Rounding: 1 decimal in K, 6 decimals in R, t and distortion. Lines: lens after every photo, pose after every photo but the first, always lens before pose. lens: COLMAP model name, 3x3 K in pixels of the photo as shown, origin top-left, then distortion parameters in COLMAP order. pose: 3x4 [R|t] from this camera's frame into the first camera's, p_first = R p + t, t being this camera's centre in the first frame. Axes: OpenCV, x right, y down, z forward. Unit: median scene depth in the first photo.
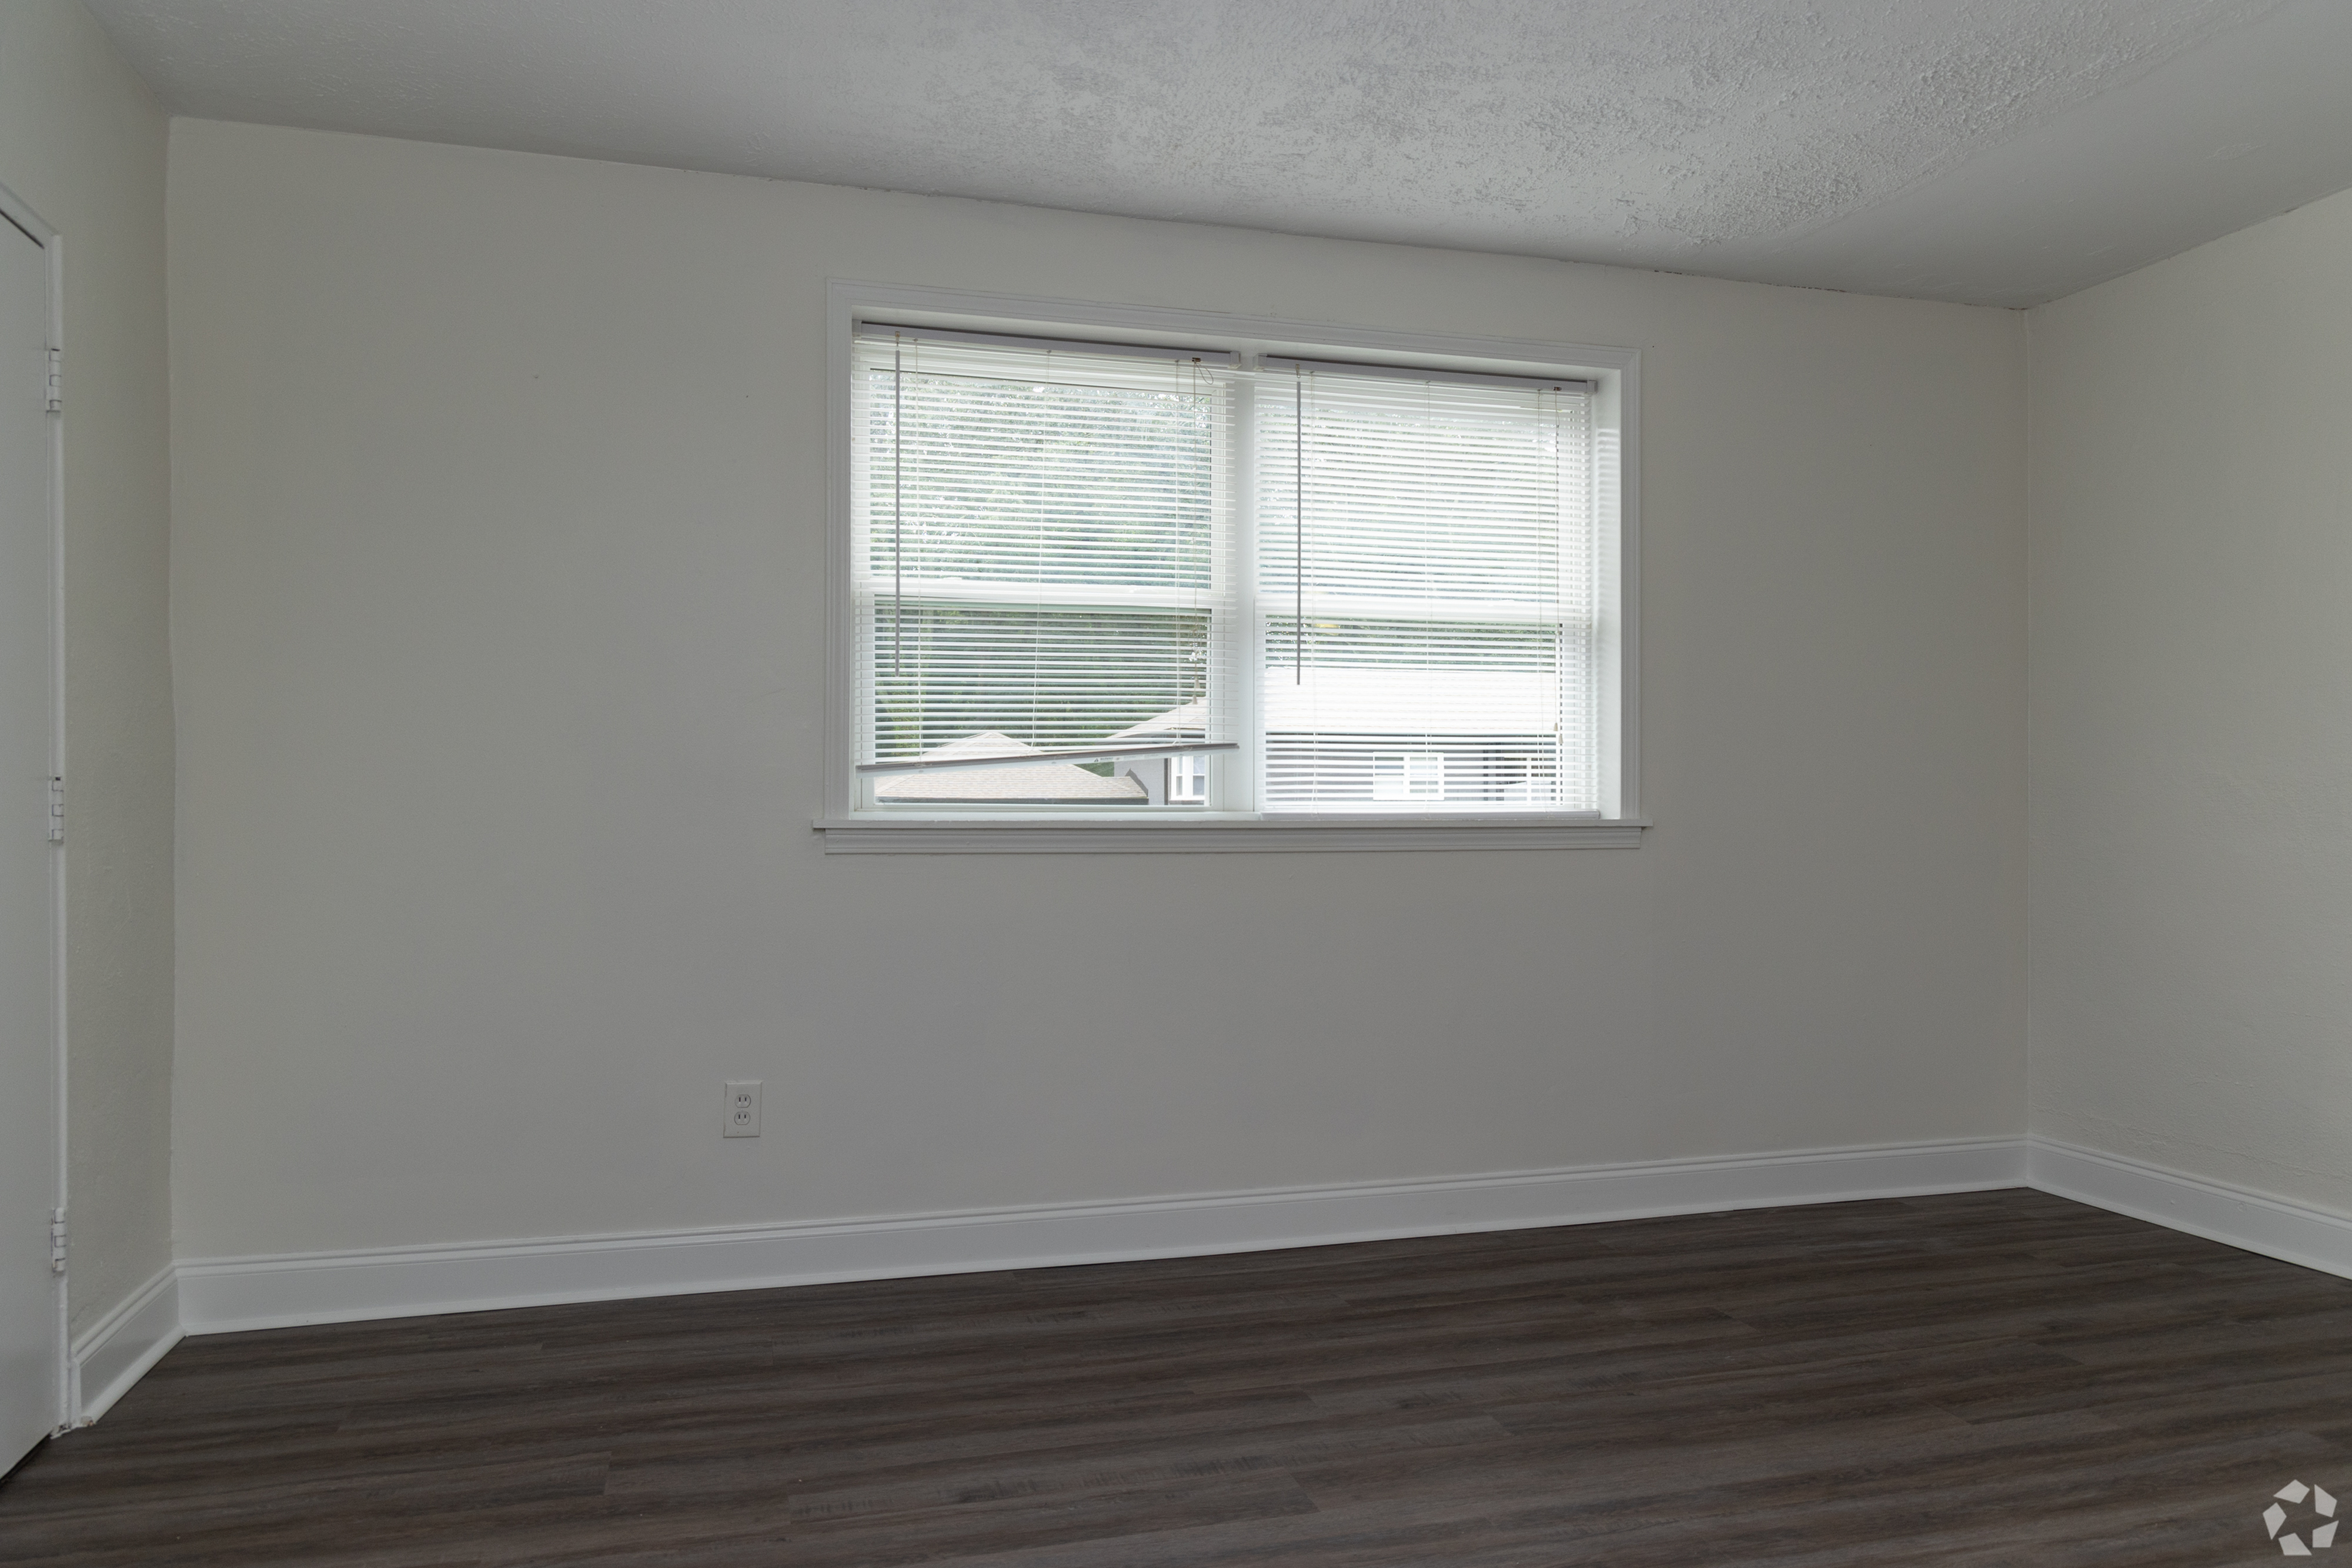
lens RADIAL K [[1623.8, 0, 1176.0], [0, 1623.8, 784.0], [0, 0, 1]] dist [0.021756, -0.002550]
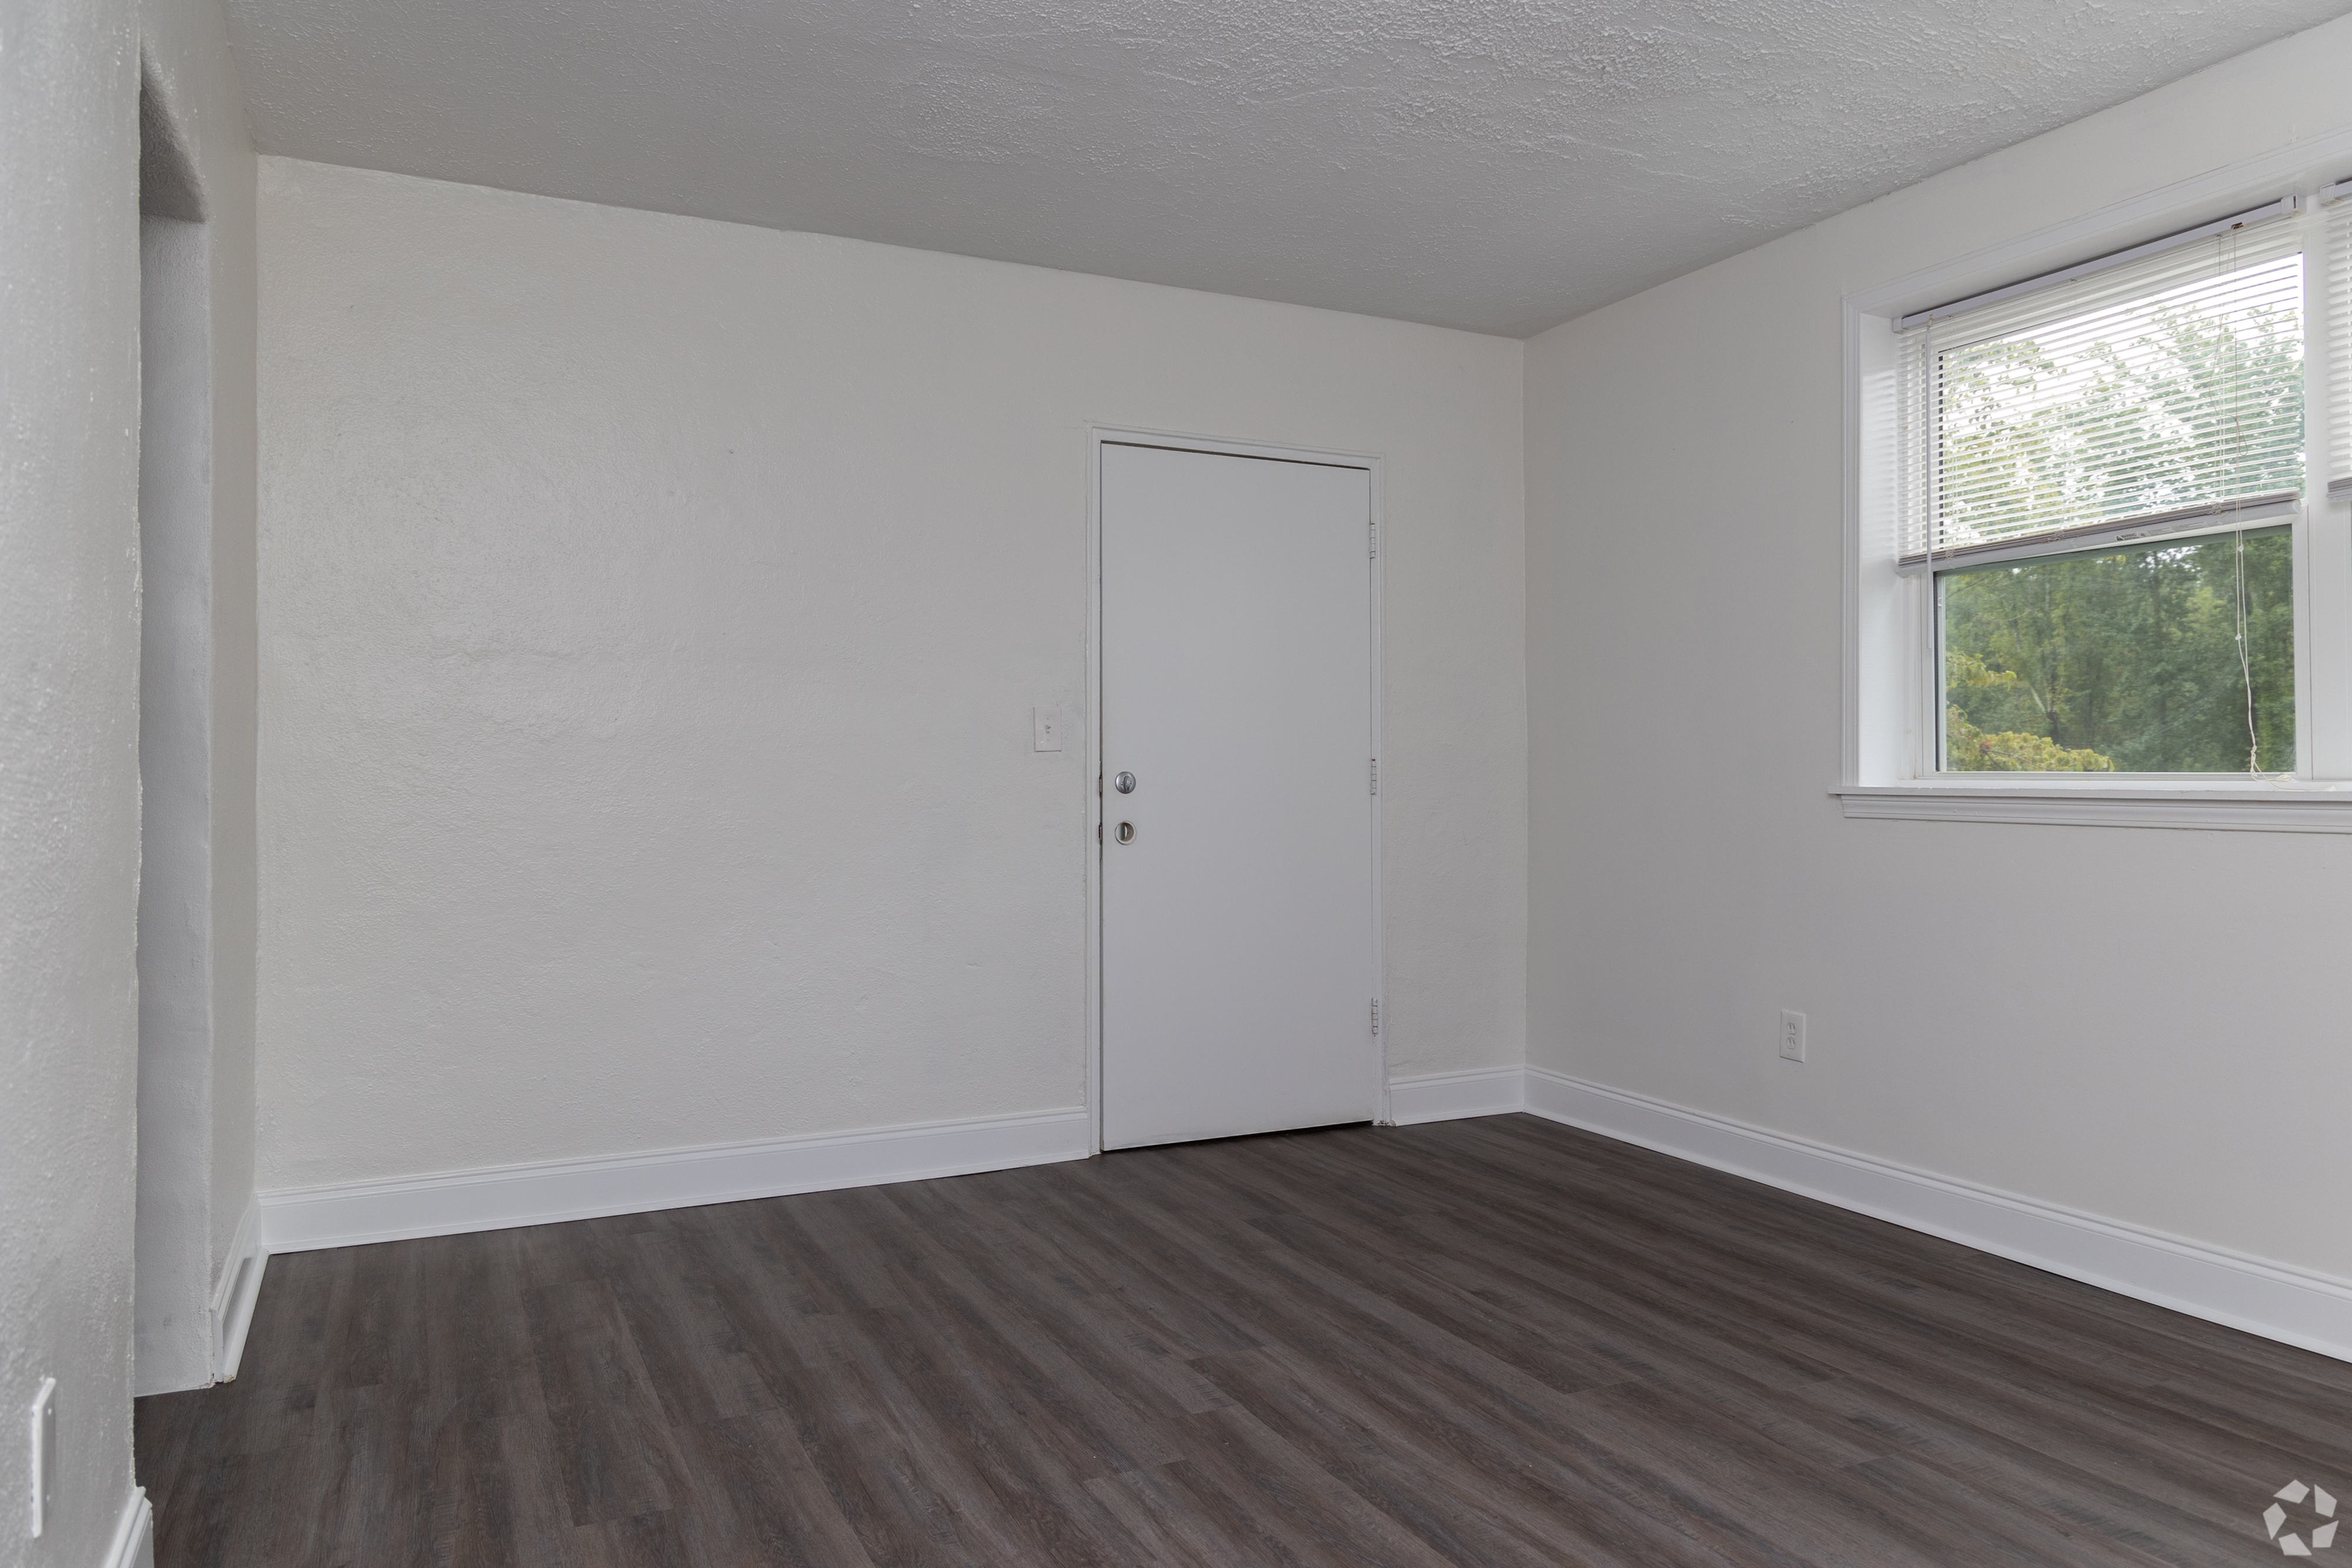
lens RADIAL K [[1623.8, 0, 1176.0], [0, 1623.8, 784.0], [0, 0, 1]] dist [0.021756, -0.002550]
pose [[0.162859, 0.000961, -0.986649, 0.983444], [0.013477, 0.999904, 0.003199, 0.016166], [0.986557, -0.013818, 0.162831, 0.477625]]
